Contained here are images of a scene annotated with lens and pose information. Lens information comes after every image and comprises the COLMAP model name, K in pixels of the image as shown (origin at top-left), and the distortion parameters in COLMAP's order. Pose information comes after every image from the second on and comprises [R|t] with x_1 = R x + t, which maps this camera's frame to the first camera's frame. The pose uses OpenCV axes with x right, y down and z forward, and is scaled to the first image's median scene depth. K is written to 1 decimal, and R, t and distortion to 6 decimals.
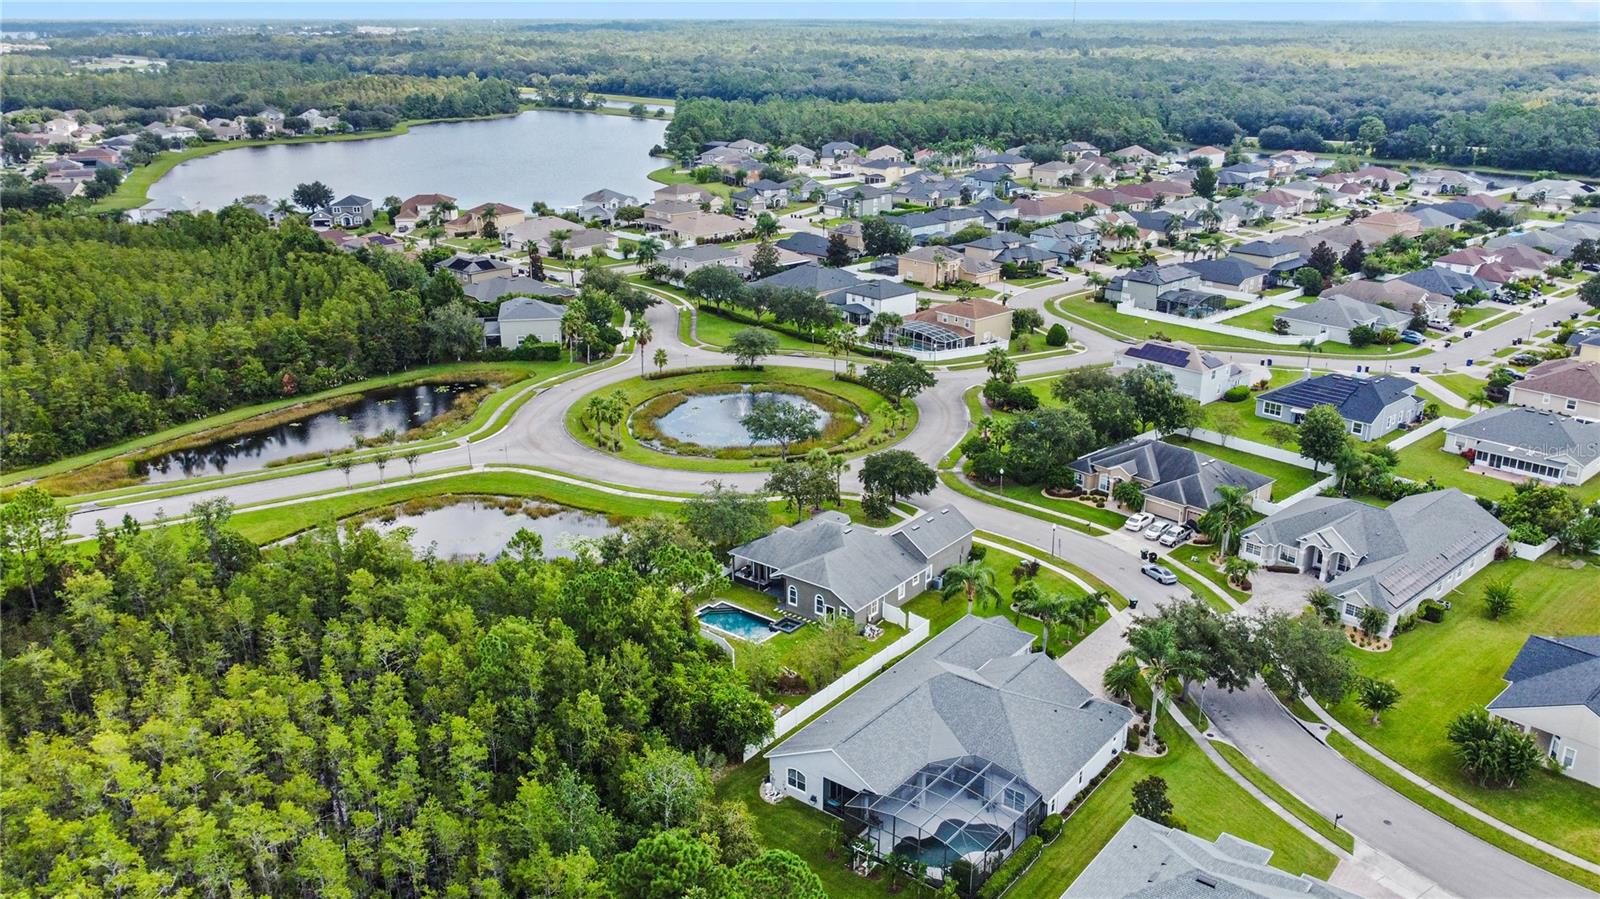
lens RADIAL K [[1202.2, 0, 800.0], [0, 1202.2, 449.5], [0, 0, 1]] dist [-0.005319, 0.001420]
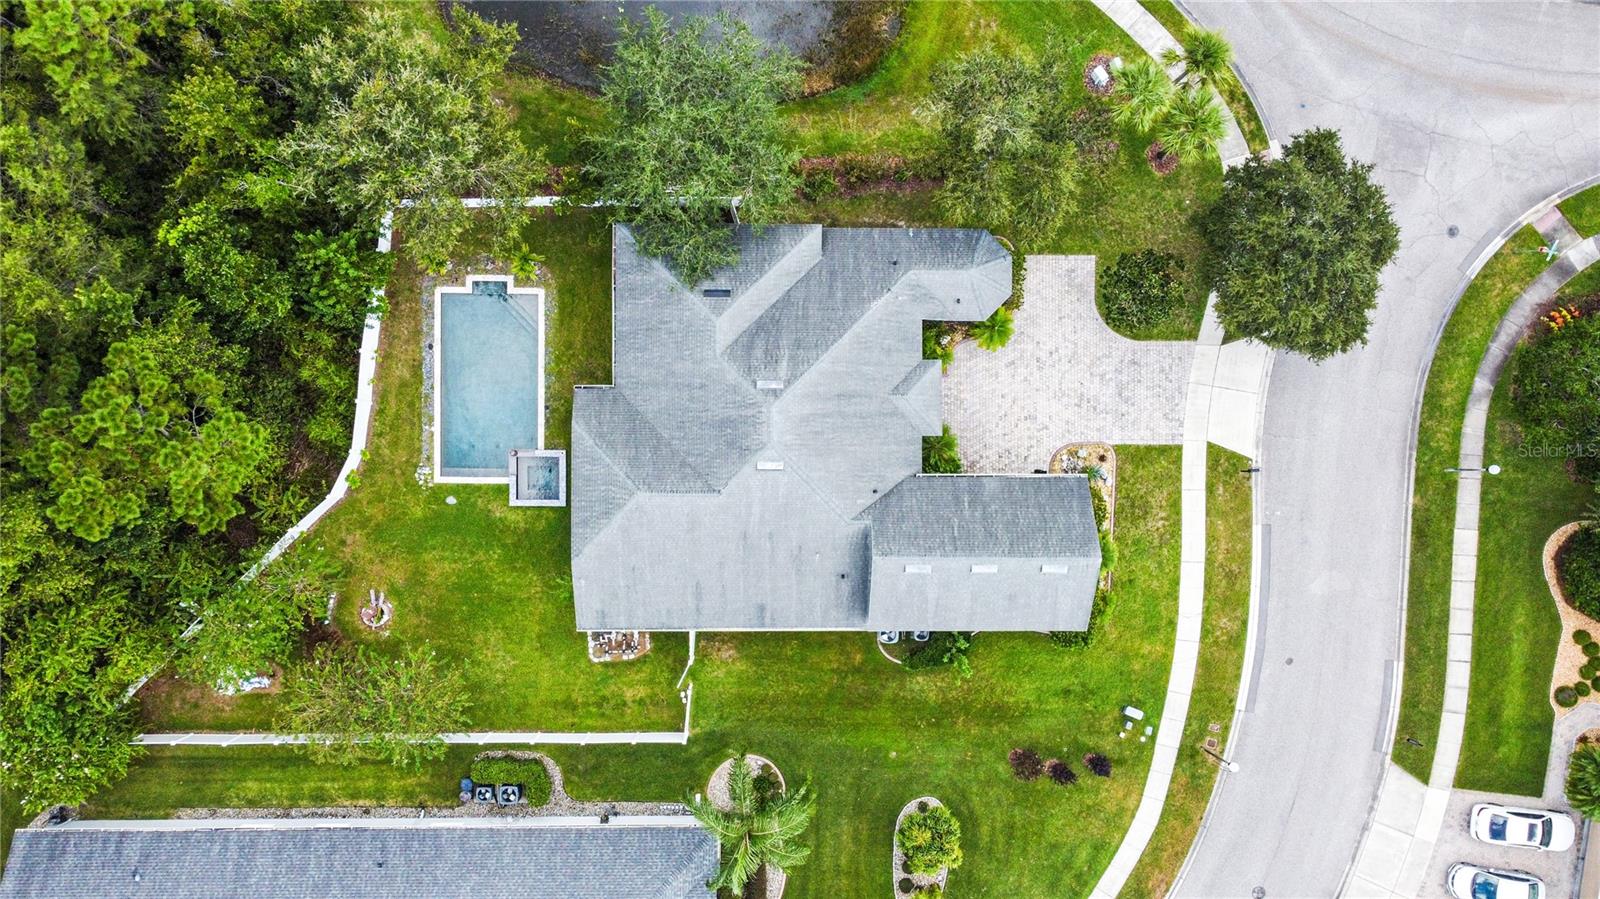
lens RADIAL K [[1202.2, 0, 800.0], [0, 1202.2, 449.5], [0, 0, 1]] dist [-0.005319, 0.001420]
pose [[0.617406, 0.786589, 0.009394, 0.032774], [-0.284962, 0.212508, 0.934686, -0.267511], [0.733217, -0.579757, 0.355351, 0.748255]]
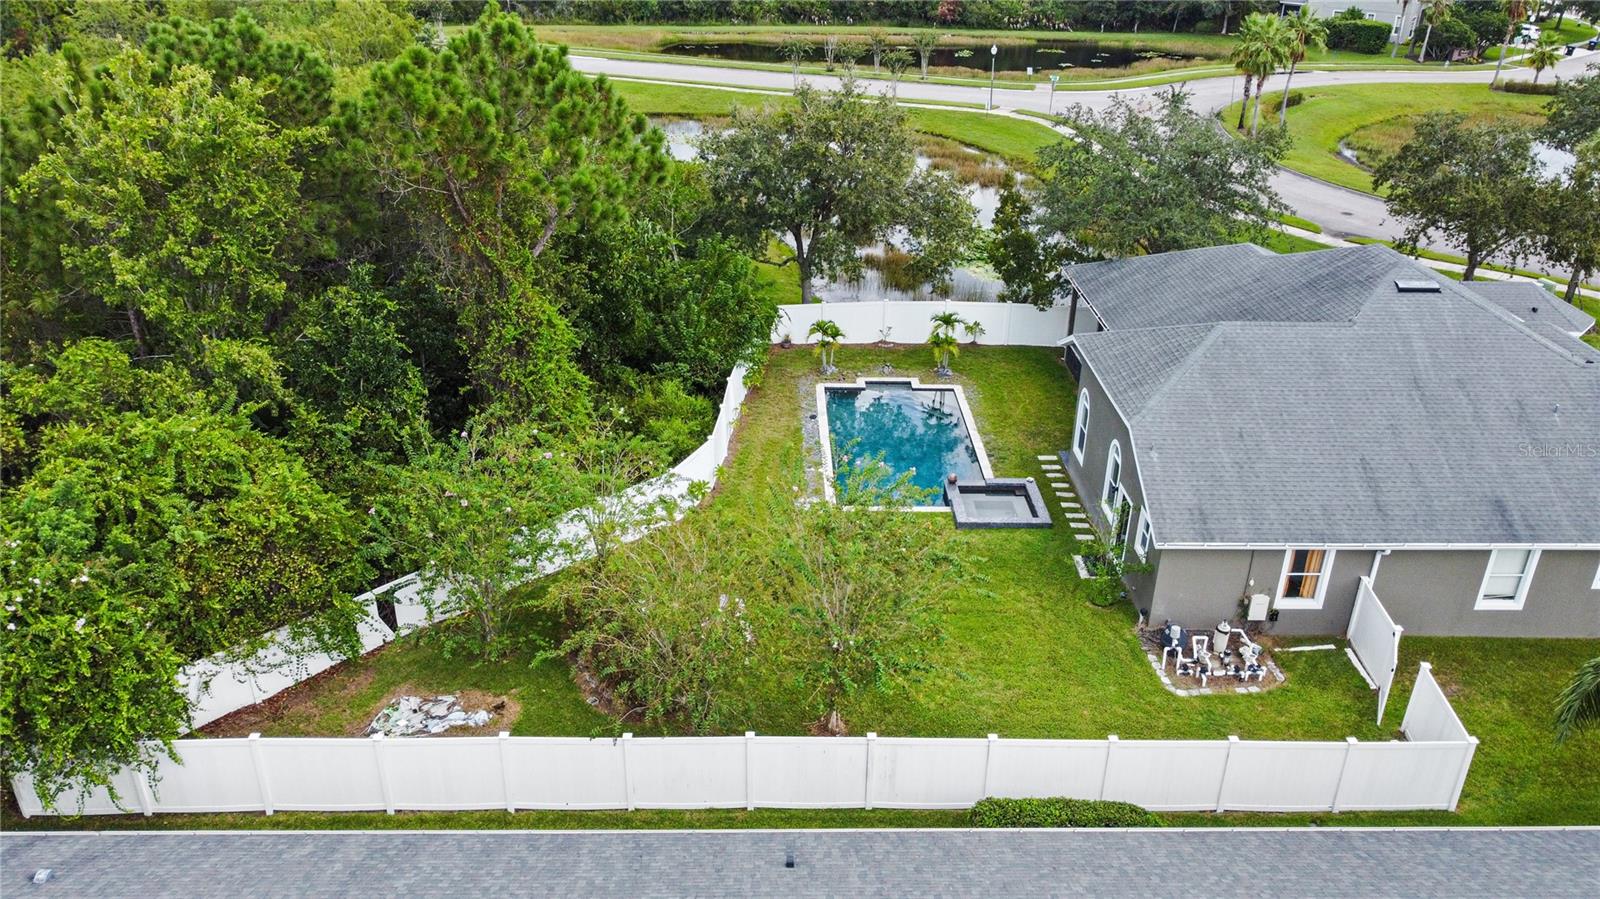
lens RADIAL K [[1202.2, 0, 800.0], [0, 1202.2, 449.5], [0, 0, 1]] dist [-0.005319, 0.001420]
pose [[0.641378, 0.352687, -0.681357, 0.123047], [-0.265456, 0.935239, 0.234223, 0.064784], [0.719839, 0.030645, 0.693465, 0.626851]]
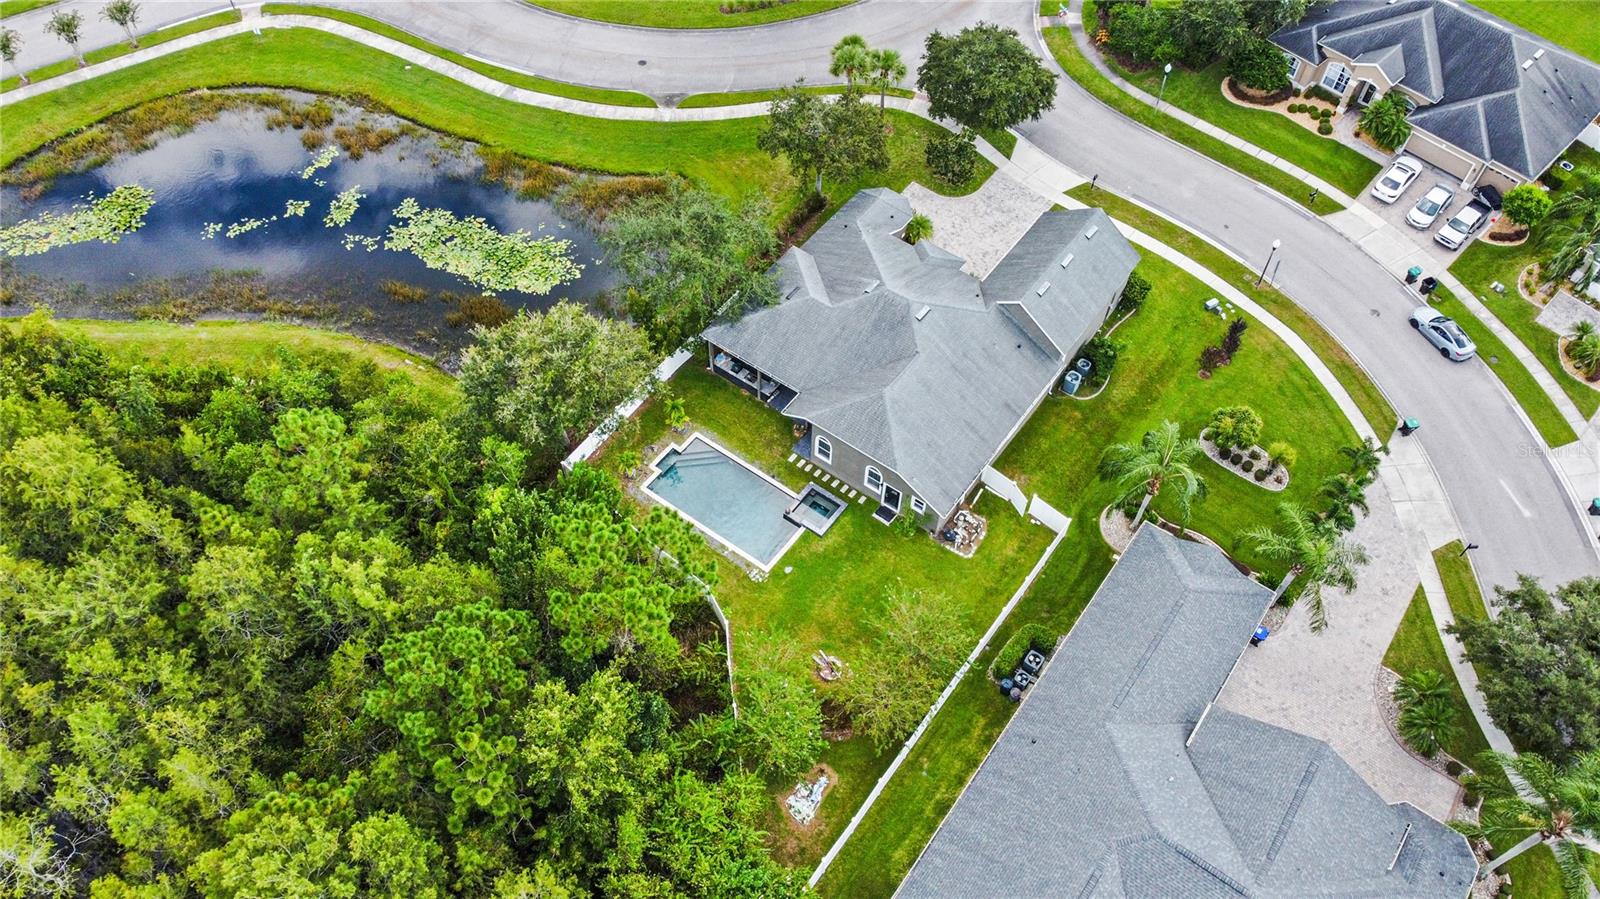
lens RADIAL K [[1202.2, 0, 800.0], [0, 1202.2, 449.5], [0, 0, 1]] dist [-0.005319, 0.001420]
pose [[0.999293, -0.019670, 0.032046, -0.029136], [-0.002197, 0.820265, 0.571979, -0.164437], [-0.037537, -0.571645, 0.819642, 0.451167]]
